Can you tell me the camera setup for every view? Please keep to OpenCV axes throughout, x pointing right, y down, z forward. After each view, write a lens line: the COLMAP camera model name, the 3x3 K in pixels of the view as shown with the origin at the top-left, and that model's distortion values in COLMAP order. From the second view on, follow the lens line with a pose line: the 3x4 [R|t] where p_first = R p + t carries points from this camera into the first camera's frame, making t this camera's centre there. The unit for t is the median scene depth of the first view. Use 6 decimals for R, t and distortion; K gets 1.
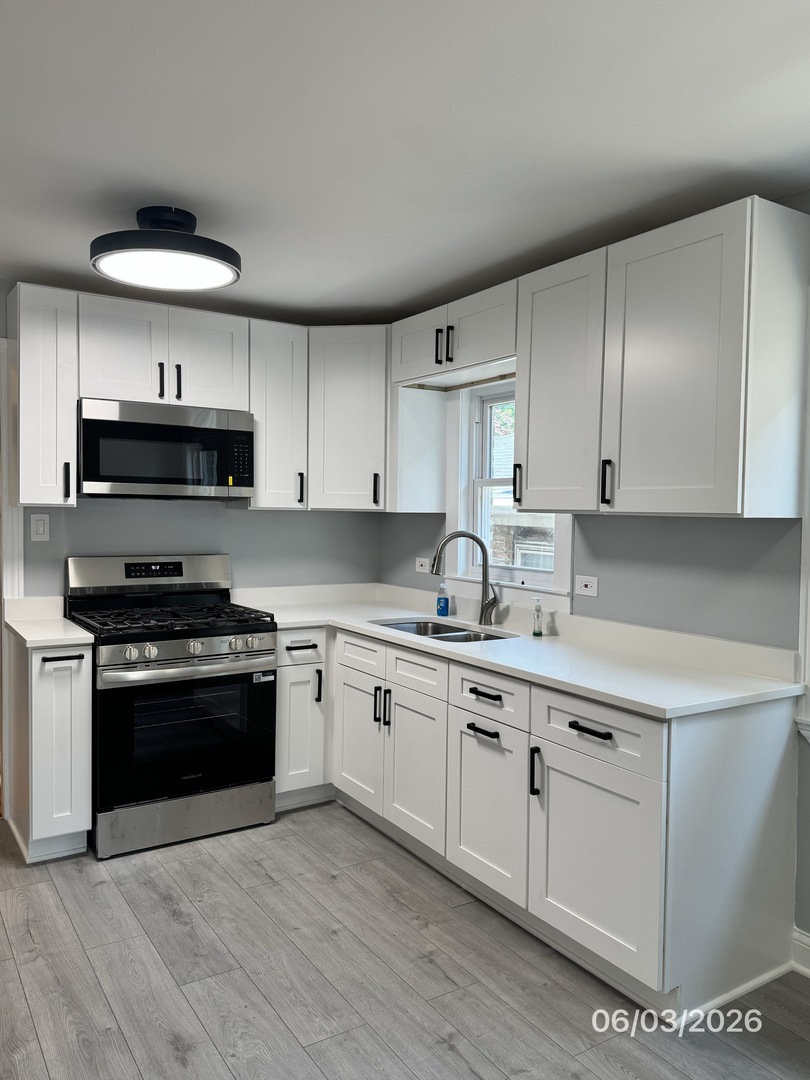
lens RADIAL K [[819.1, 0, 407.0], [0, 819.1, 534.7], [0, 0, 1]] dist [0.057025, -0.062071]
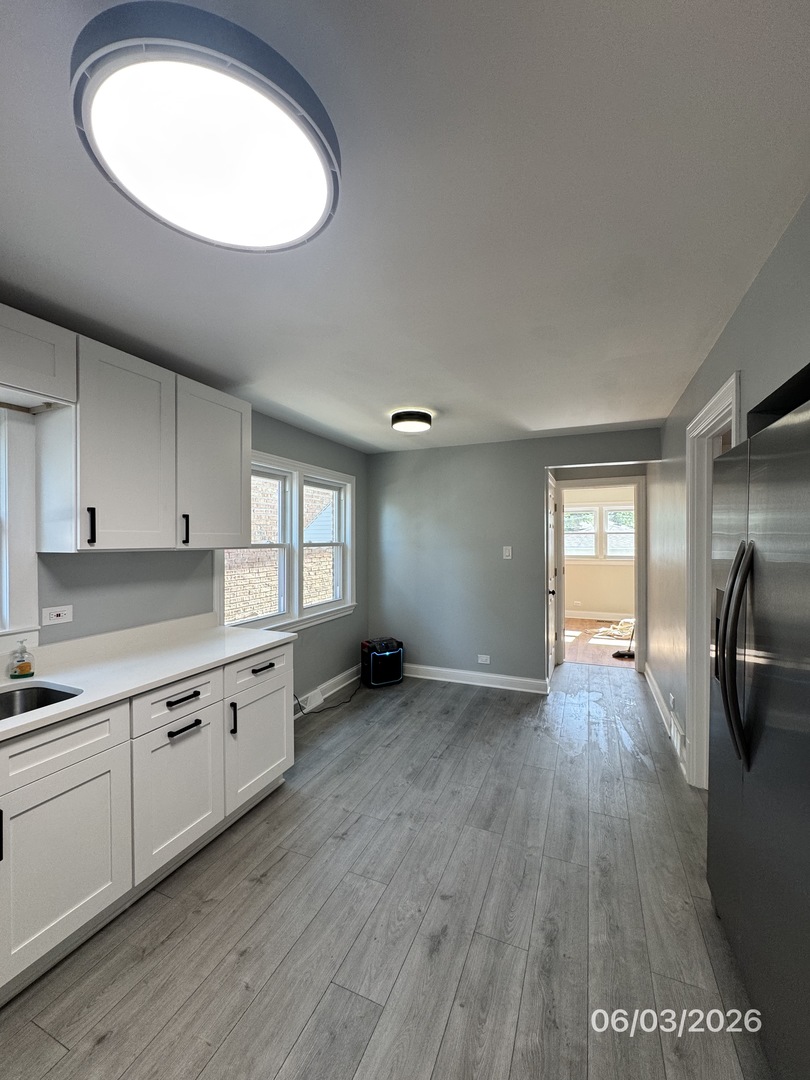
lens RADIAL K [[432.4, 0, 399.9], [0, 432.4, 539.3], [0, 0, 1]] dist [0.002783, -0.000815]
pose [[-0.555798, -0.012638, 0.831221, -0.630082], [0.019333, 0.999418, 0.028122, -0.059573], [-0.831092, 0.031700, -0.555230, 1.082740]]
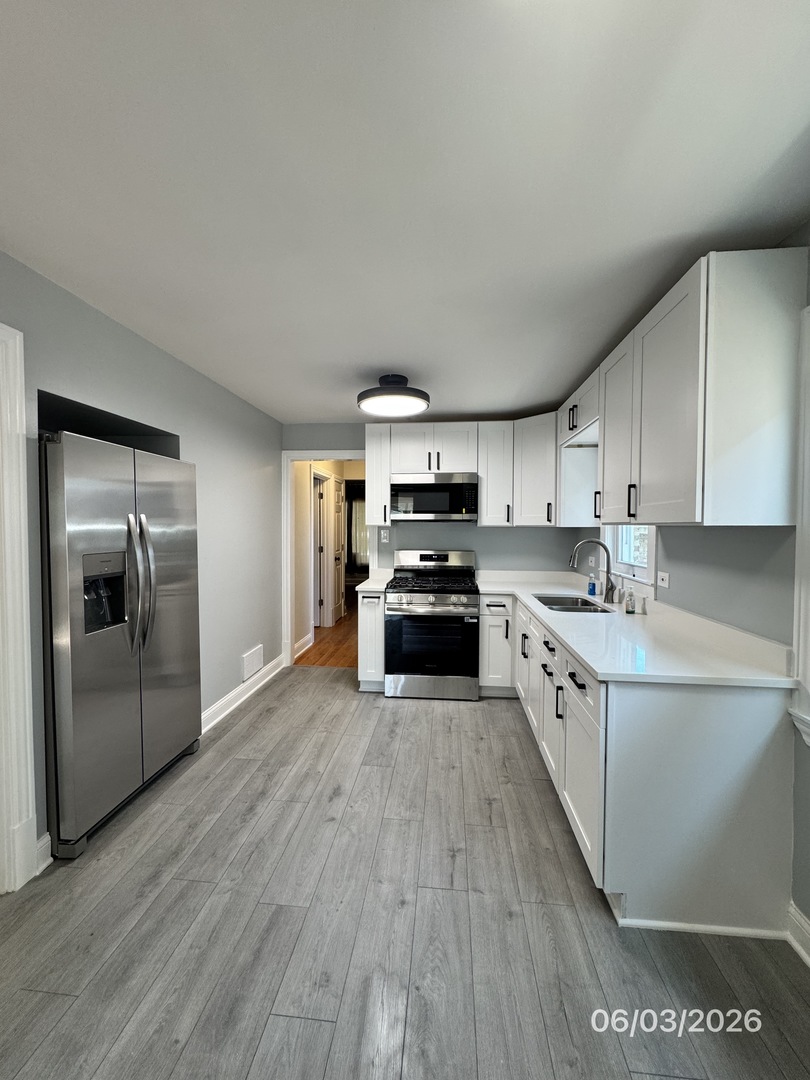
lens RADIAL K [[432.4, 0, 400.4], [0, 432.4, 537.5], [0, 0, 1]] dist [0.002783, -0.000815]
pose [[0.778504, 0.003461, -0.627630, 0.380536], [-0.011824, 0.999888, -0.009153, 0.006282], [0.627528, 0.014547, 0.778458, 0.206992]]
